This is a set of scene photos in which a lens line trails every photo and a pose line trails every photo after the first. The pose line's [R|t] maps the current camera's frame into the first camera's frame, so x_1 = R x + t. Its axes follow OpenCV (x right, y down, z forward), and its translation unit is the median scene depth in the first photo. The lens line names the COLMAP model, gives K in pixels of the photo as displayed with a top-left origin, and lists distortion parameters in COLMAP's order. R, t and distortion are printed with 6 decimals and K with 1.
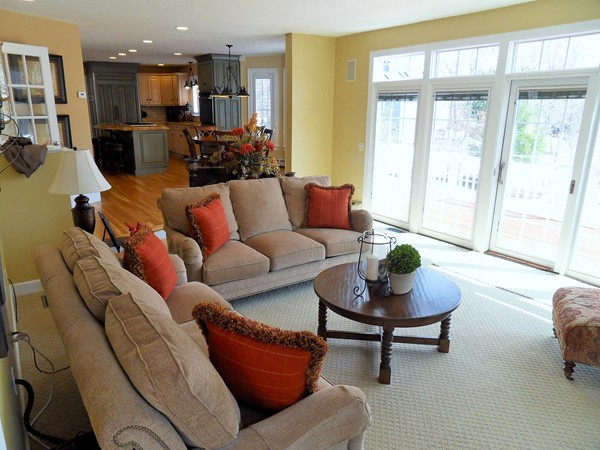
lens RADIAL K [[441.0, 0, 298.3], [0, 441.0, 227.0], [0, 0, 1]] dist [-0.023850, 0.018498]
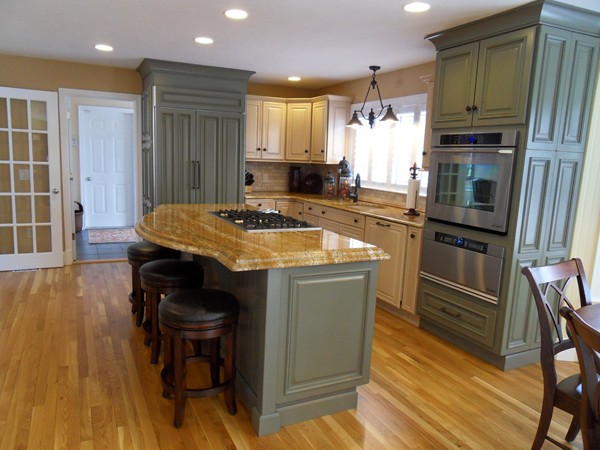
lens RADIAL K [[441.0, 0, 296.5], [0, 441.0, 225.2], [0, 0, 1]] dist [-0.023850, 0.018498]
pose [[0.990403, 0.052505, -0.127851, -0.250160], [-0.067297, 0.991167, -0.114273, -0.164138], [0.120722, 0.121780, 0.985188, 0.570517]]
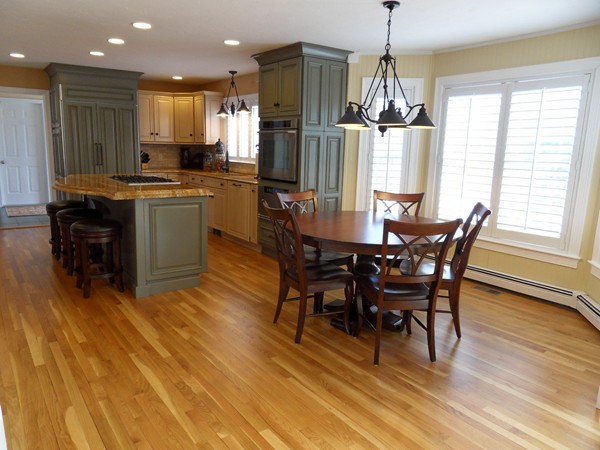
lens RADIAL K [[441.0, 0, 297.4], [0, 441.0, 225.8], [0, 0, 1]] dist [-0.023850, 0.018498]
pose [[0.999080, 0.012862, 0.040908, -0.175891], [-0.009155, 0.995940, -0.089549, -0.117579], [-0.041894, 0.089092, 0.995142, 0.422772]]
